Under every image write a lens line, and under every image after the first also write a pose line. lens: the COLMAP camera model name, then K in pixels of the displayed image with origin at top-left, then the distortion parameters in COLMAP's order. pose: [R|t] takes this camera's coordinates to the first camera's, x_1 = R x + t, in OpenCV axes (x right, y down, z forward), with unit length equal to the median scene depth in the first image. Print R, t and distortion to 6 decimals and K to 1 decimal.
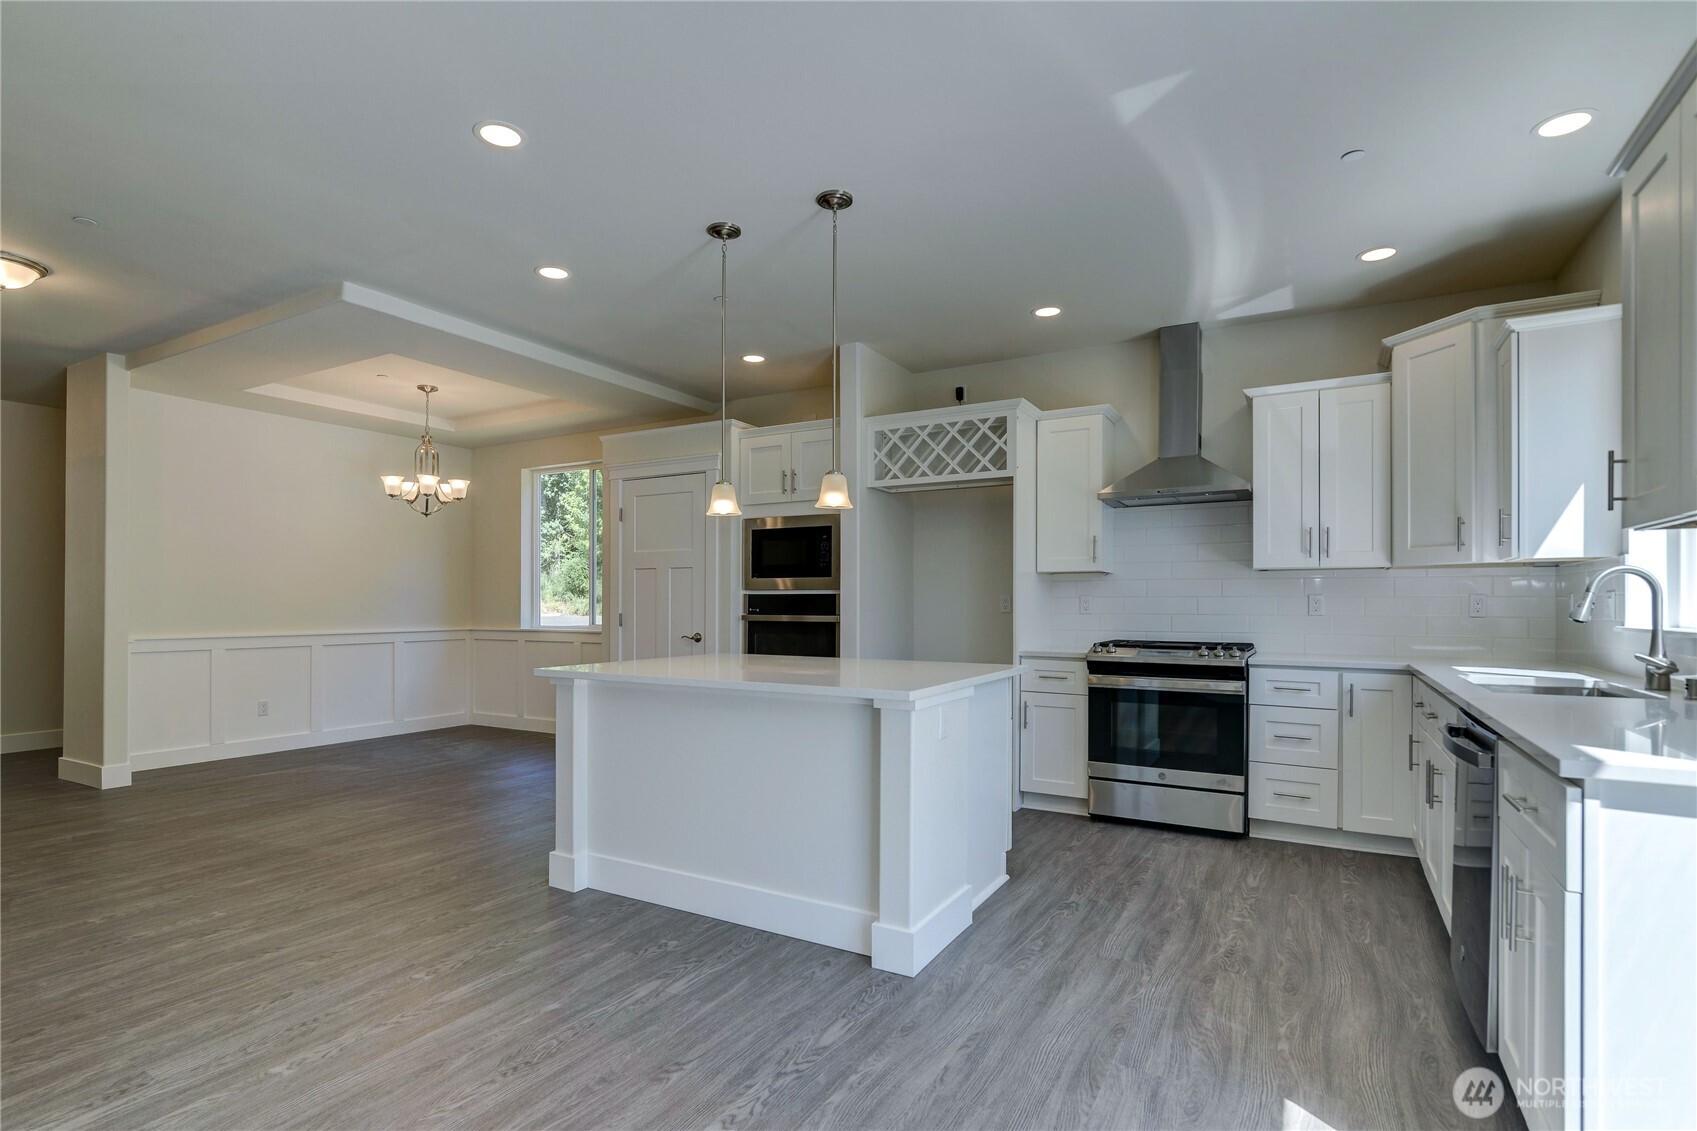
lens RADIAL K [[829.9, 0, 834.7], [0, 829.9, 600.2], [0, 0, 1]] dist [-0.001896, -0.000422]
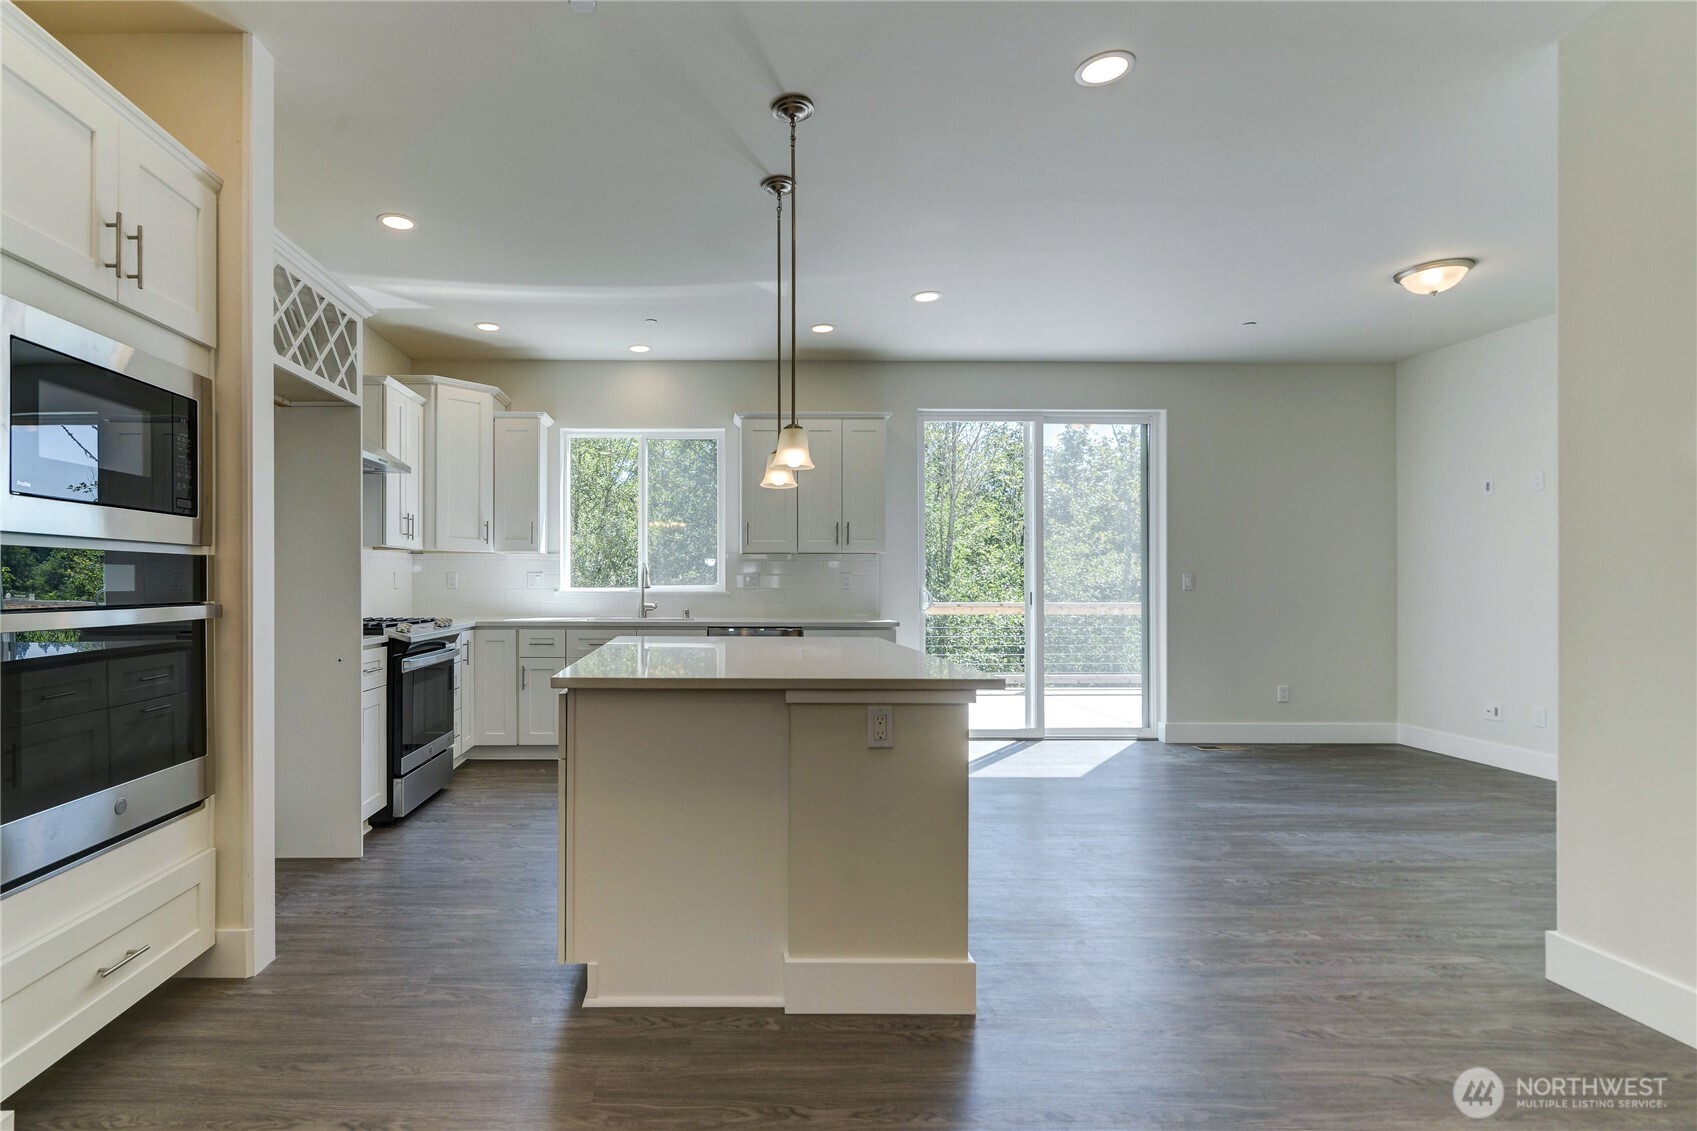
lens RADIAL K [[816.7, 0, 716.2], [0, 816.7, 577.8], [0, 0, 1]] dist [-0.002075, 0.000077]
pose [[-0.504530, -0.000964, 0.863393, -0.651984], [-0.010232, 0.999936, -0.004863, 0.004337], [-0.863333, -0.011288, -0.504508, 1.235072]]
